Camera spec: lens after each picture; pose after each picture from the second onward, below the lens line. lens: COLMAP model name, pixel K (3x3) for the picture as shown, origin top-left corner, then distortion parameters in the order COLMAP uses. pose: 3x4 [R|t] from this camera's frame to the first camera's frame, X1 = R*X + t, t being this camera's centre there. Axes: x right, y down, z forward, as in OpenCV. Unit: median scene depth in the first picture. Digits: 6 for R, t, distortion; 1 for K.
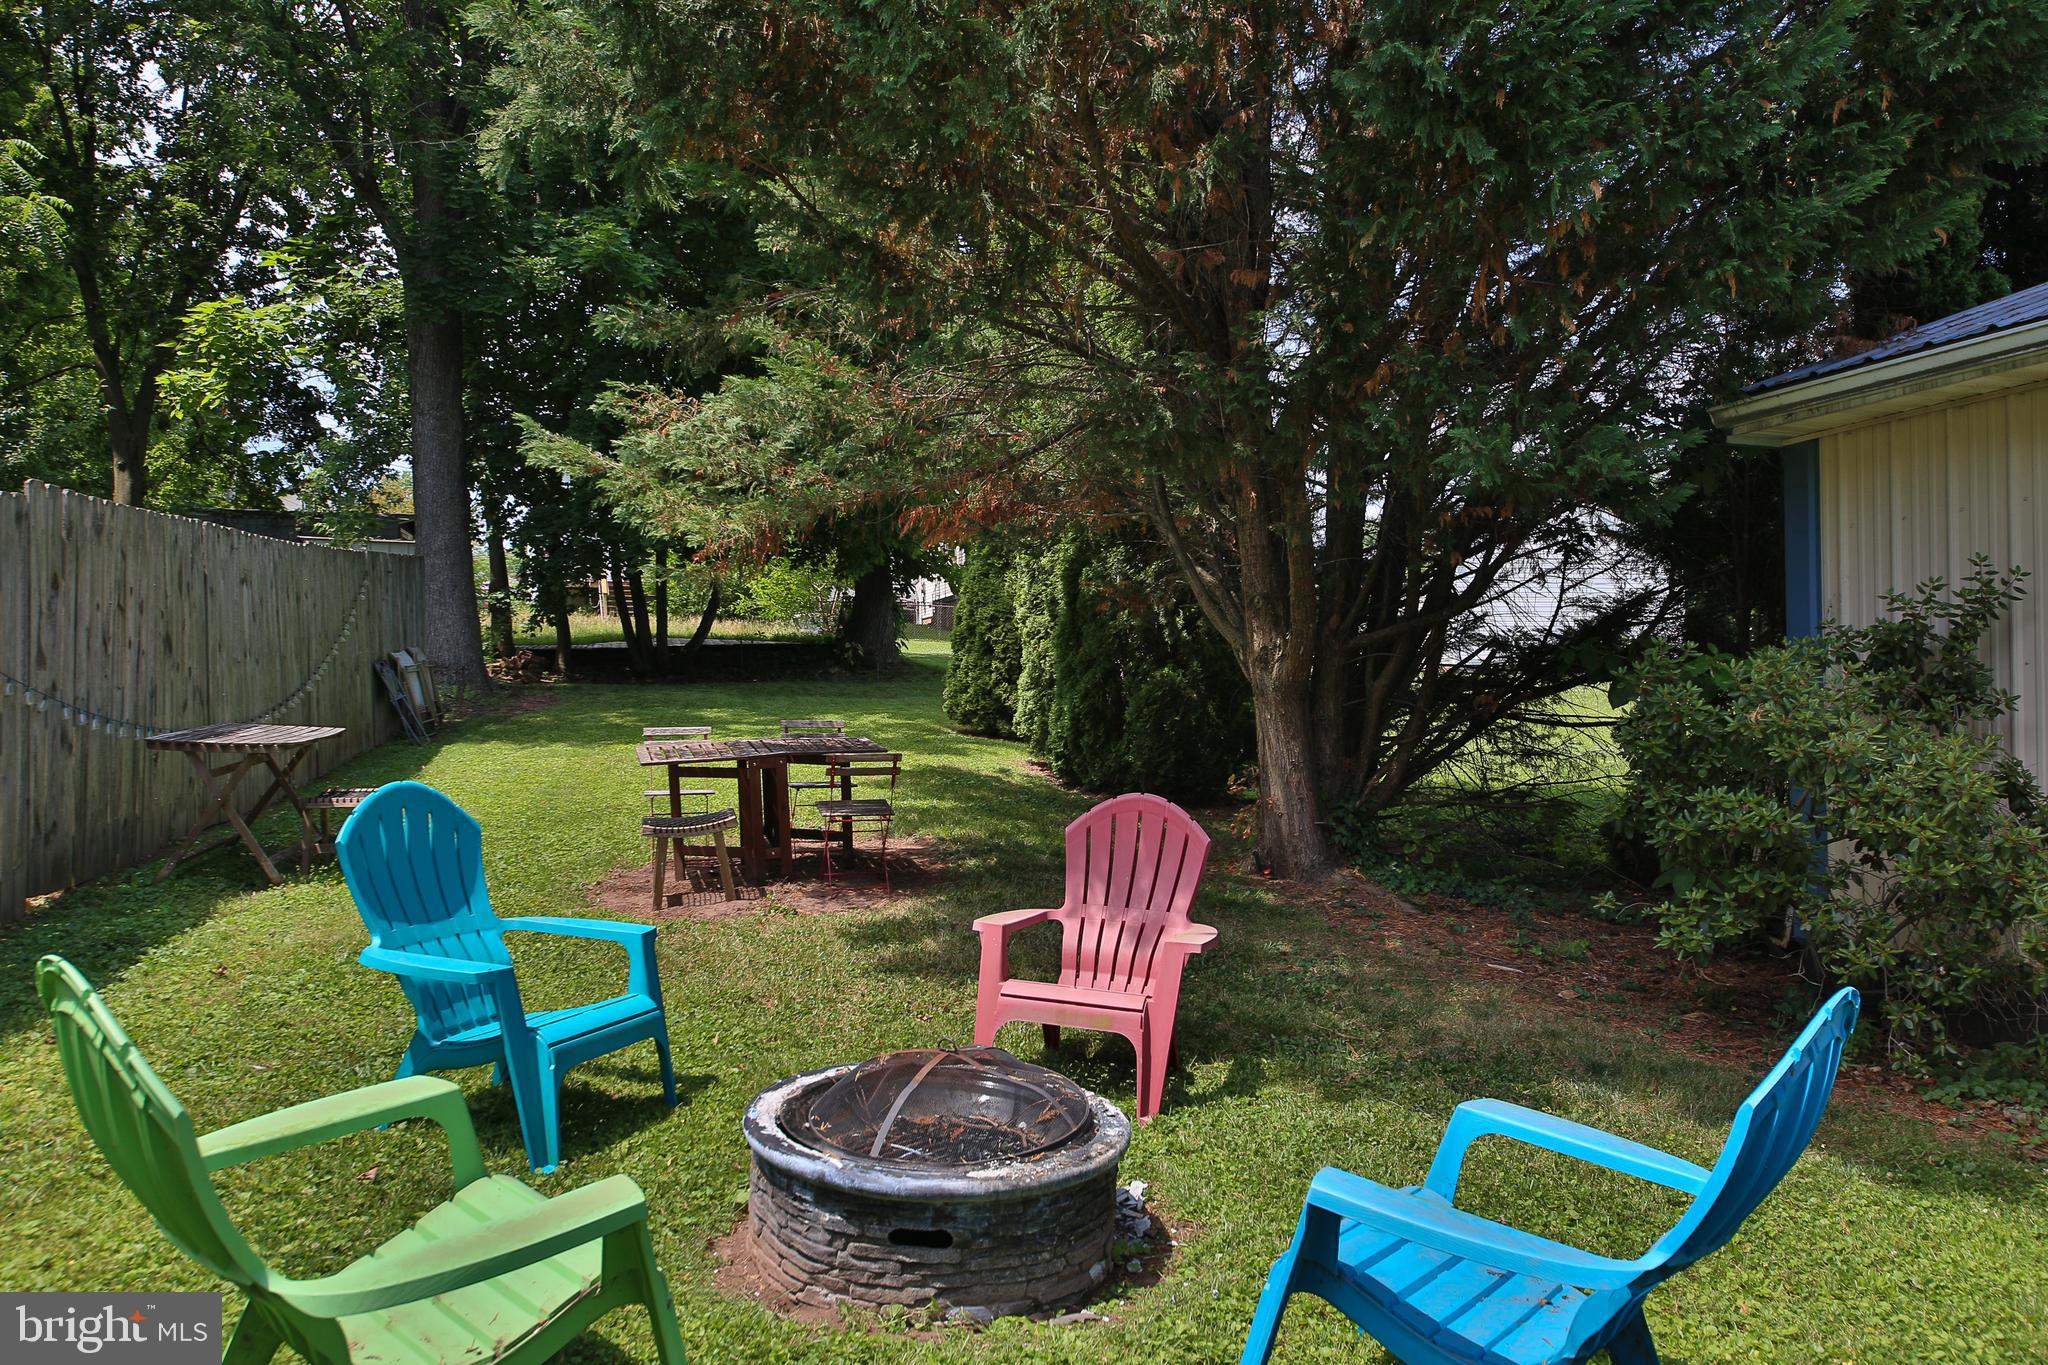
lens RADIAL K [[1406.4, 0, 1012.7], [0, 1406.4, 689.1], [0, 0, 1]] dist [0.039139, -0.013067]
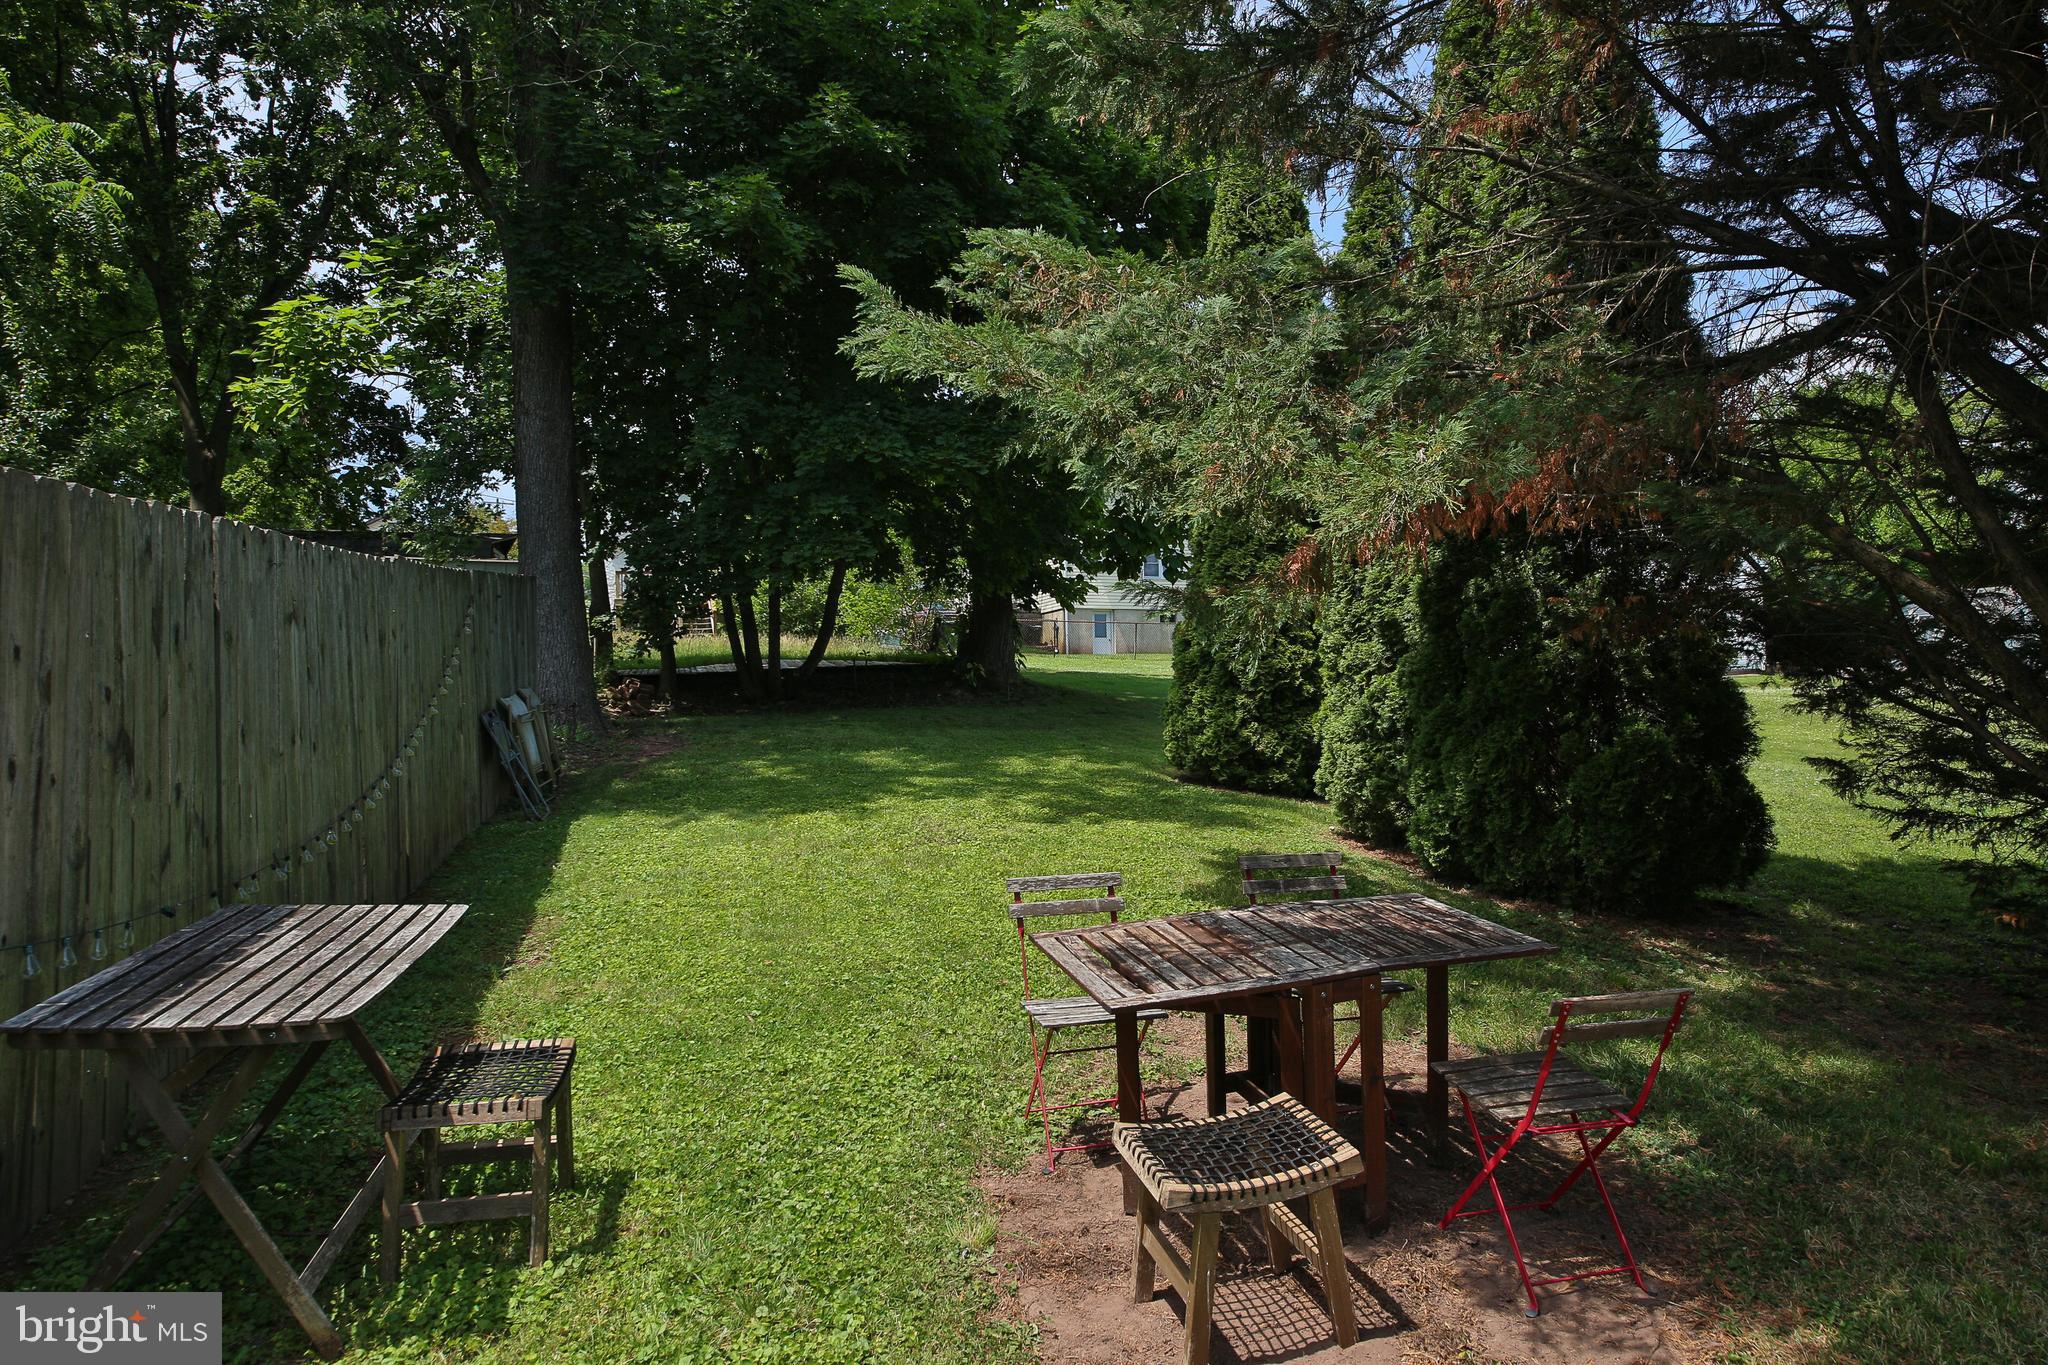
lens RADIAL K [[1317.1, 0, 1070.4], [0, 1317.1, 650.6], [0, 0, 1]] dist [0.021329, 0.000678]
pose [[0.999848, -0.012503, 0.012132, -0.136670], [0.012905, 0.999350, -0.033667, -0.024587], [-0.011703, 0.033819, 0.999359, 0.272725]]
